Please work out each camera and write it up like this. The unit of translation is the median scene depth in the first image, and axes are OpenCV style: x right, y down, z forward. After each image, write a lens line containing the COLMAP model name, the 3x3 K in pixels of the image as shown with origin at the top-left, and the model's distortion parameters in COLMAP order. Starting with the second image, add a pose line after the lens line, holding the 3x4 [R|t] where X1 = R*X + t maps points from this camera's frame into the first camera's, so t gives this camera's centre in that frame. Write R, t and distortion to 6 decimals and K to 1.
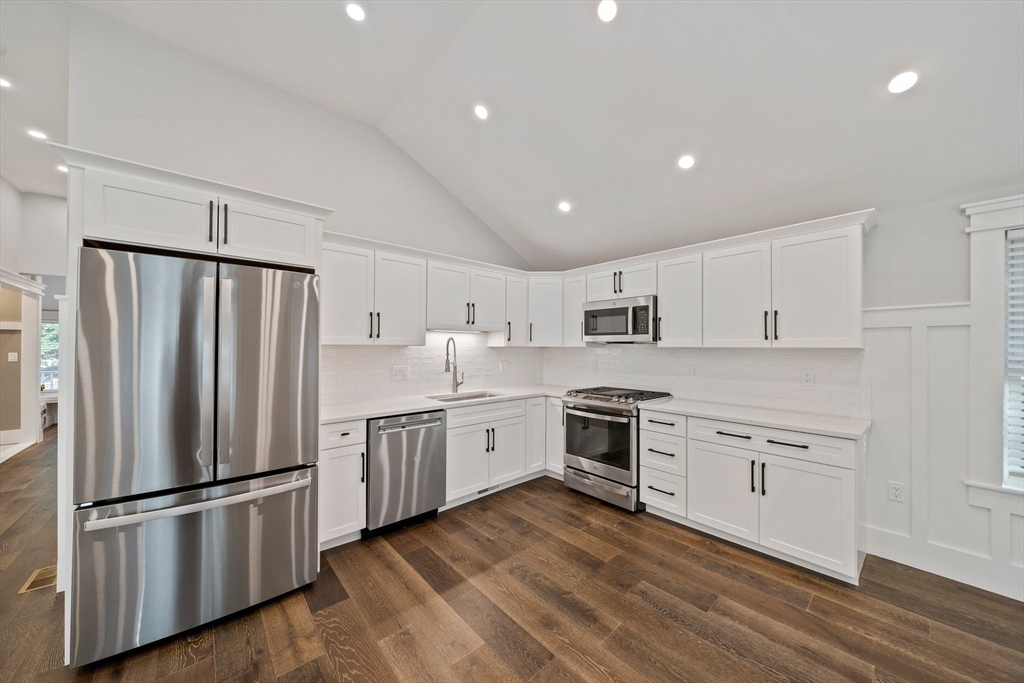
lens RADIAL K [[357.5, 0, 508.7], [0, 357.5, 342.9], [0, 0, 1]] dist [-0.009536, 0.000394]
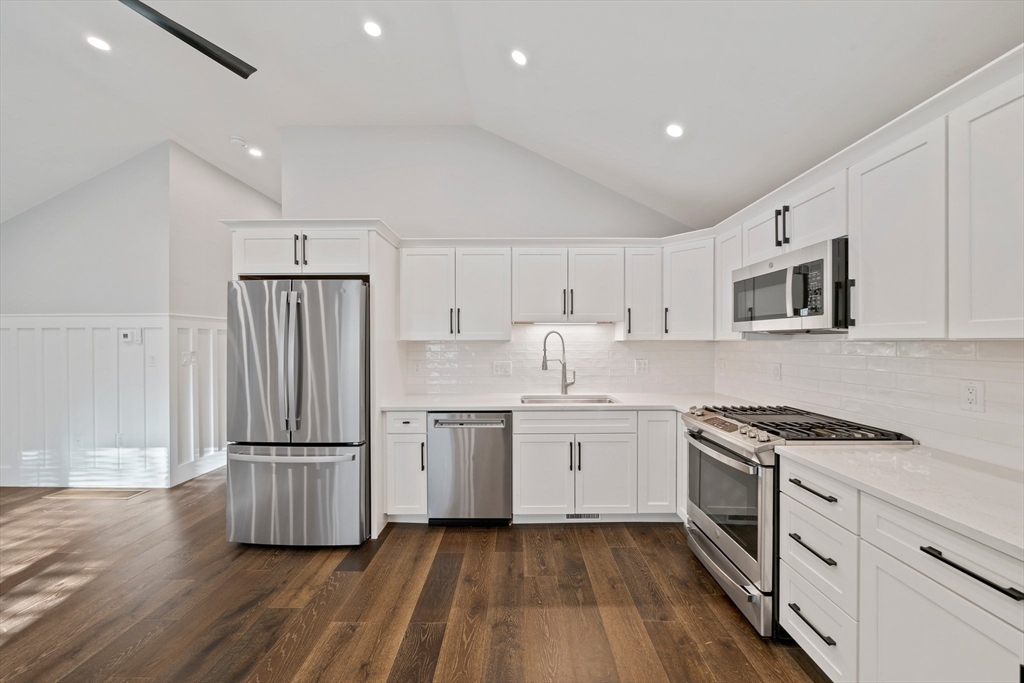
lens RADIAL K [[357.5, 0, 513.2], [0, 357.5, 344.1], [0, 0, 1]] dist [-0.009536, 0.000394]
pose [[0.748269, -0.002688, -0.663390, 0.421843], [0.013935, 0.999835, 0.011667, 0.006623], [0.663249, -0.017975, 0.748183, 0.335201]]
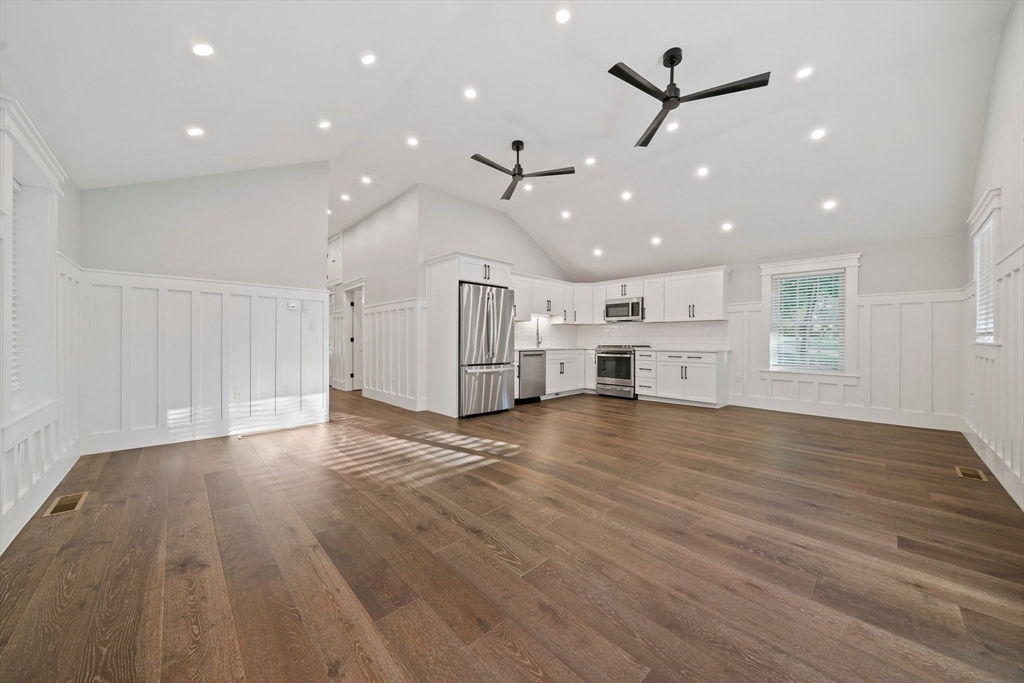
lens RADIAL K [[357.5, 0, 506.5], [0, 357.5, 339.6], [0, 0, 1]] dist [-0.009536, 0.000394]
pose [[0.999570, 0.001160, 0.029296, -0.469460], [-0.001378, 0.999972, 0.007405, 0.105783], [-0.029287, -0.007442, 0.999543, -1.121992]]
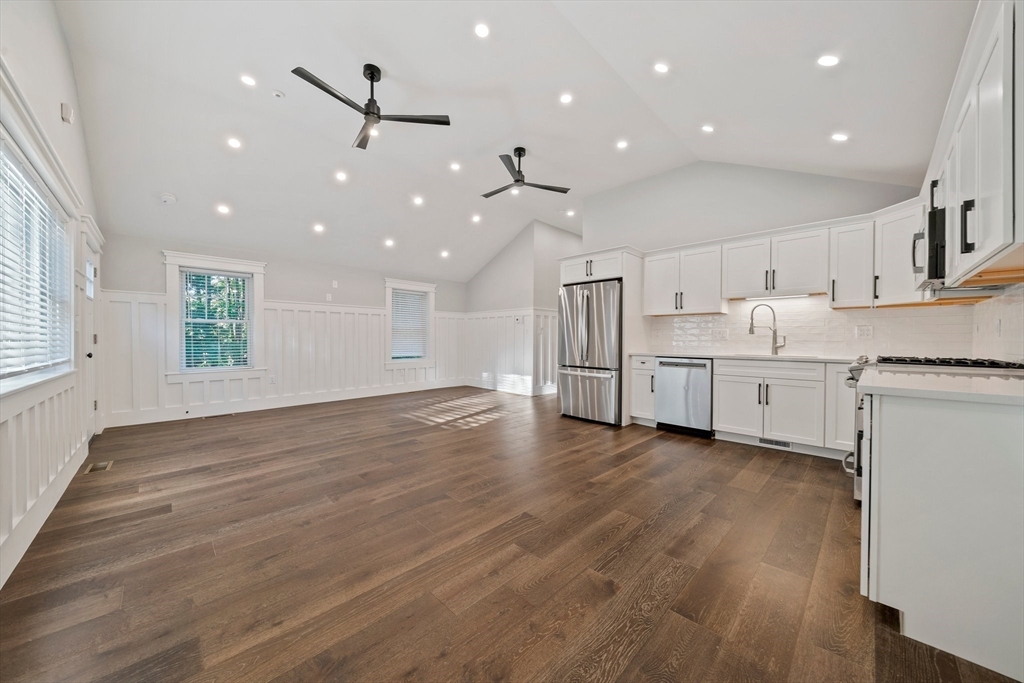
lens RADIAL K [[357.5, 0, 517.1], [0, 357.5, 336.3], [0, 0, 1]] dist [-0.009536, 0.000394]
pose [[0.069263, -0.011269, -0.997535, 1.083426], [0.006941, 0.999917, -0.010814, 0.112610], [0.997574, -0.006174, 0.069336, 0.193360]]
